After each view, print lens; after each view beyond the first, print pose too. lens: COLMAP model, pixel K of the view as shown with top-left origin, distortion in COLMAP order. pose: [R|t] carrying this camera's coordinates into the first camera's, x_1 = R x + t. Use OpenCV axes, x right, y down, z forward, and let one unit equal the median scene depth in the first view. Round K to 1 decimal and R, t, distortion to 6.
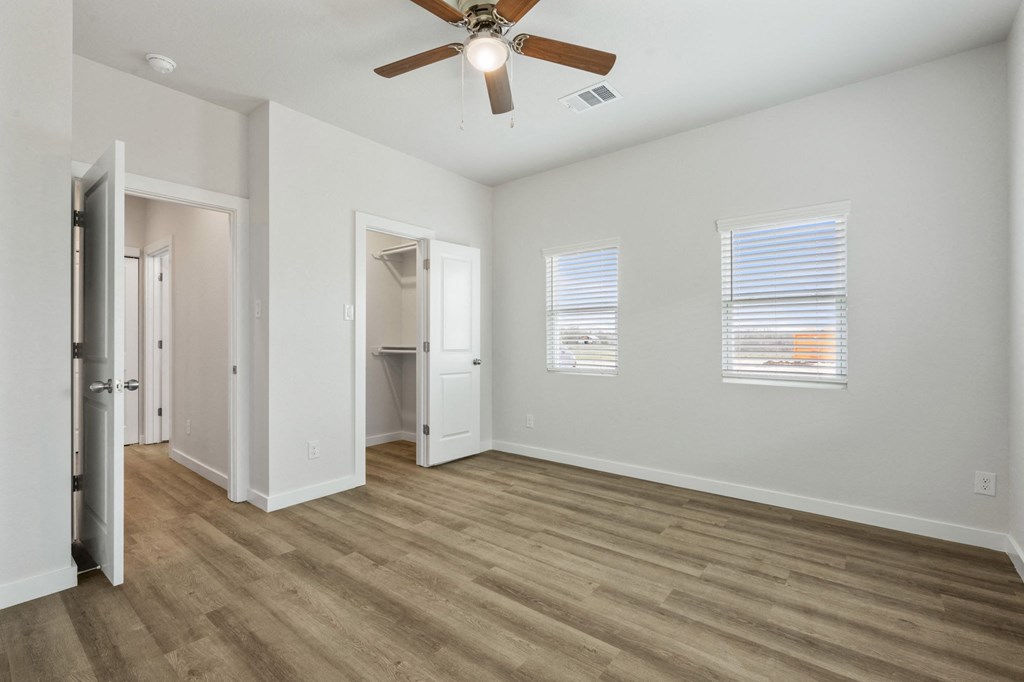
lens RADIAL K [[447.0, 0, 506.8], [0, 447.0, 344.1], [0, 0, 1]] dist [0.005842, -0.000239]
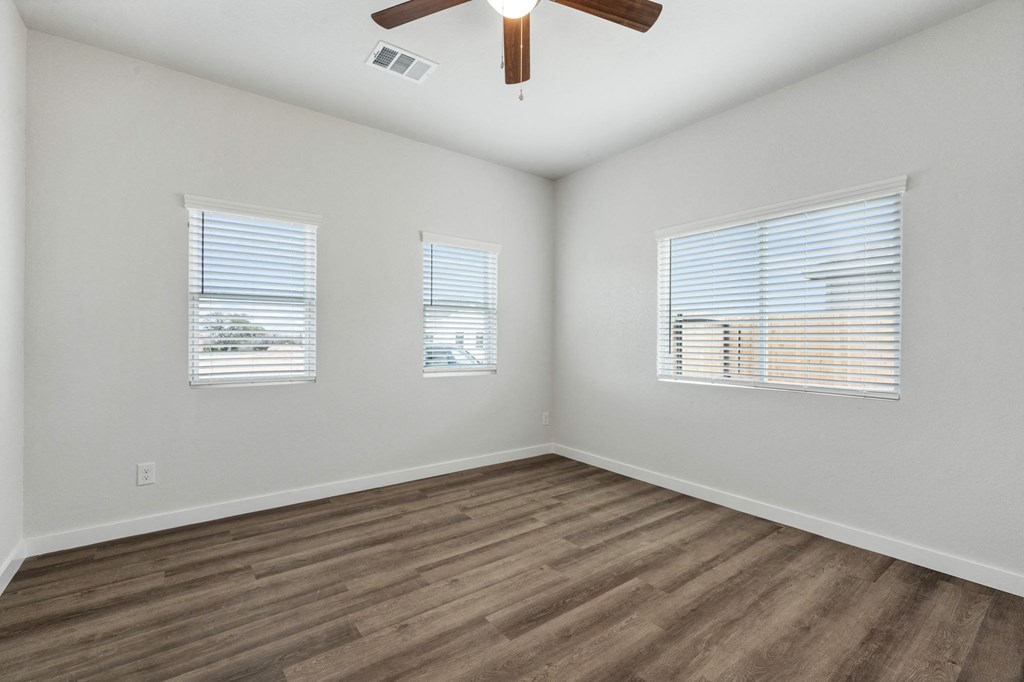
lens RADIAL K [[447.0, 0, 513.2], [0, 447.0, 340.0], [0, 0, 1]] dist [0.005842, -0.000239]
pose [[0.244653, 0.002987, 0.969606, -0.682312], [0.000443, 0.999995, -0.003192, -0.005142], [-0.969611, 0.001210, 0.244651, 0.633815]]
